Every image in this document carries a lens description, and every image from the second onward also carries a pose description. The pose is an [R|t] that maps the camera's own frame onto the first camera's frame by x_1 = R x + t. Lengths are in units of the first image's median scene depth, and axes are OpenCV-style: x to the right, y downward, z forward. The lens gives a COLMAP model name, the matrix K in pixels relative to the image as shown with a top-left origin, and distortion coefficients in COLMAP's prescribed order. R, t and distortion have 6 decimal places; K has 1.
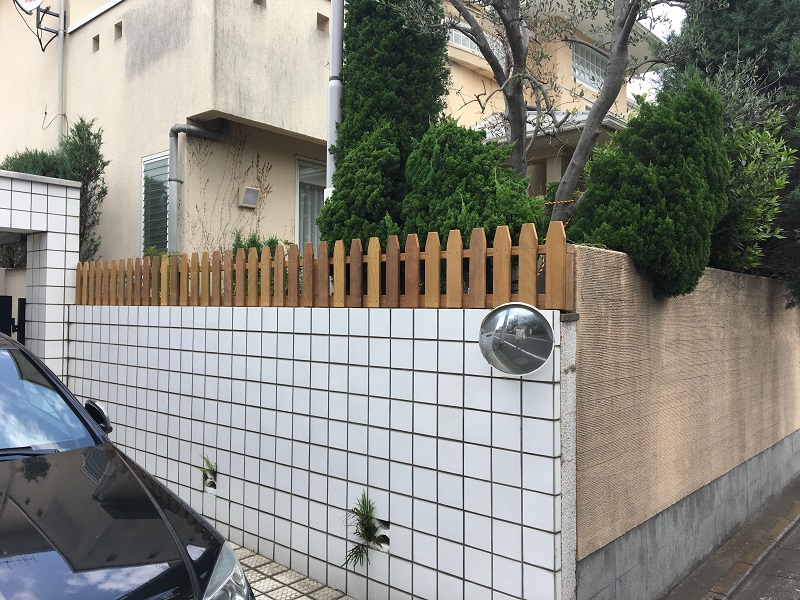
lens RADIAL K [[666.9, 0, 400.0], [0, 666.9, 300.0], [0, 0, 1]] dist [0.004362, -0.009960]
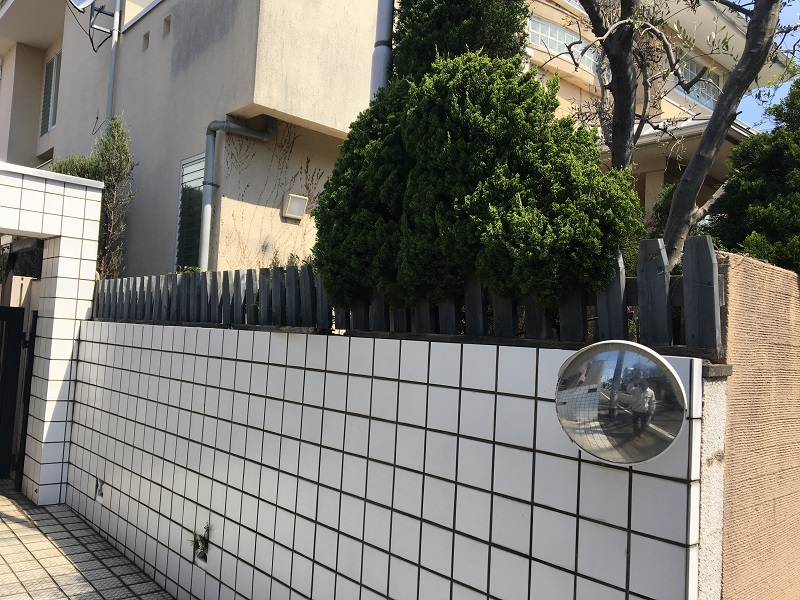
lens RADIAL K [[675.5, 0, 383.2], [0, 675.5, 302.1], [0, 0, 1]] dist [-0.000605, -0.012382]
pose [[0.989894, 0.038276, -0.136548, 0.018272], [-0.043972, 0.998273, -0.038942, 0.000665], [0.134822, 0.044553, 0.989868, 0.173525]]
